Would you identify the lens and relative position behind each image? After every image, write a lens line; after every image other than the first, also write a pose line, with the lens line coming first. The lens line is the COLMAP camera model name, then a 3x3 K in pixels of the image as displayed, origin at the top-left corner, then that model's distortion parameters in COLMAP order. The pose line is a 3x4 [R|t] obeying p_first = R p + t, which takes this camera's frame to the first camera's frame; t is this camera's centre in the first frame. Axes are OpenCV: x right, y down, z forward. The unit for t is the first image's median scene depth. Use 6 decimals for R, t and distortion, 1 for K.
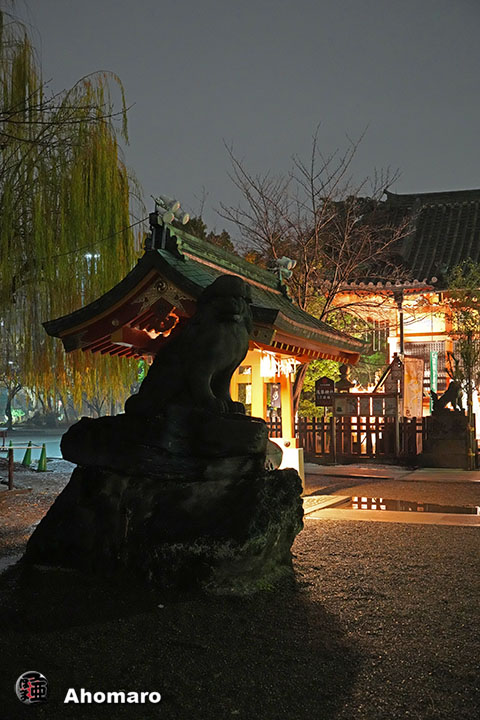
lens RADIAL K [[790.0, 0, 239.4], [0, 790.0, 360.1], [0, 0, 1]] dist [0.011814, 0.000000]
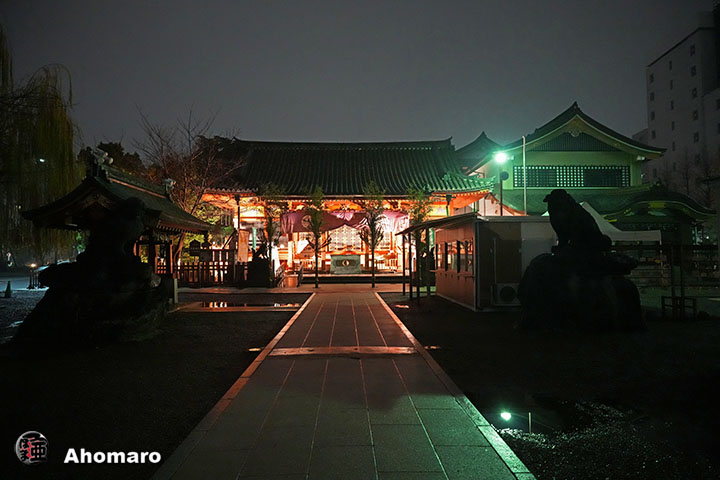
lens RADIAL K [[467.7, 0, 363.2], [0, 467.7, 236.6], [0, 0, 1]] dist [-0.010176, 0.013848]
pose [[0.907854, 0.010709, 0.419150, 0.008007], [-0.018665, 0.999715, 0.014886, -0.011040], [-0.418872, -0.021337, 0.907795, -0.150368]]
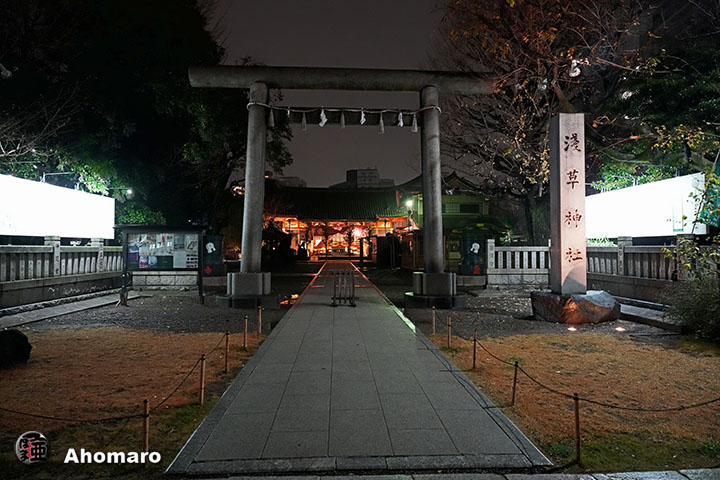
lens RADIAL K [[467.7, 0, 357.8], [0, 467.7, 241.5], [0, 0, 1]] dist [-0.010176, 0.013848]
pose [[0.904606, 0.004512, 0.426225, -0.575477], [-0.025379, 0.998740, 0.043289, -0.096335], [-0.425493, -0.049977, 0.903581, -1.520766]]
